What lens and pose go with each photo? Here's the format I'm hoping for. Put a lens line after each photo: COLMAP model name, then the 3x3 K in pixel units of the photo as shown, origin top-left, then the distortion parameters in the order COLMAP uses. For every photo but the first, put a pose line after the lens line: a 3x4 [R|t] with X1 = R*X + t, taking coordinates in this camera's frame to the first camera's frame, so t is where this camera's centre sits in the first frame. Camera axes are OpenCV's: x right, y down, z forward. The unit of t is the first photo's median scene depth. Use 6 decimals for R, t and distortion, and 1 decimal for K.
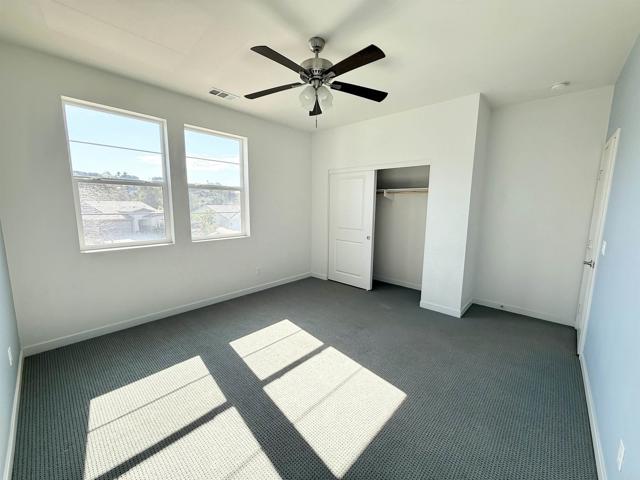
lens RADIAL K [[256.4, 0, 320.0], [0, 256.4, 240.0], [0, 0, 1]] dist [-0.000751, -0.000049]
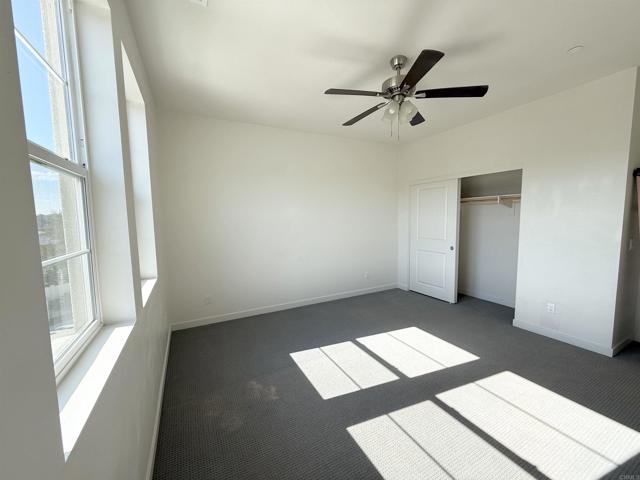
lens RADIAL K [[268.1, 0, 320.0], [0, 268.1, 240.0], [0, 0, 1]] dist [-0.000175, -0.000012]
pose [[0.359144, -0.099219, 0.927993, -0.844317], [0.153790, 0.987032, 0.046013, -0.074578], [-0.920524, 0.126191, 0.369746, 0.528416]]
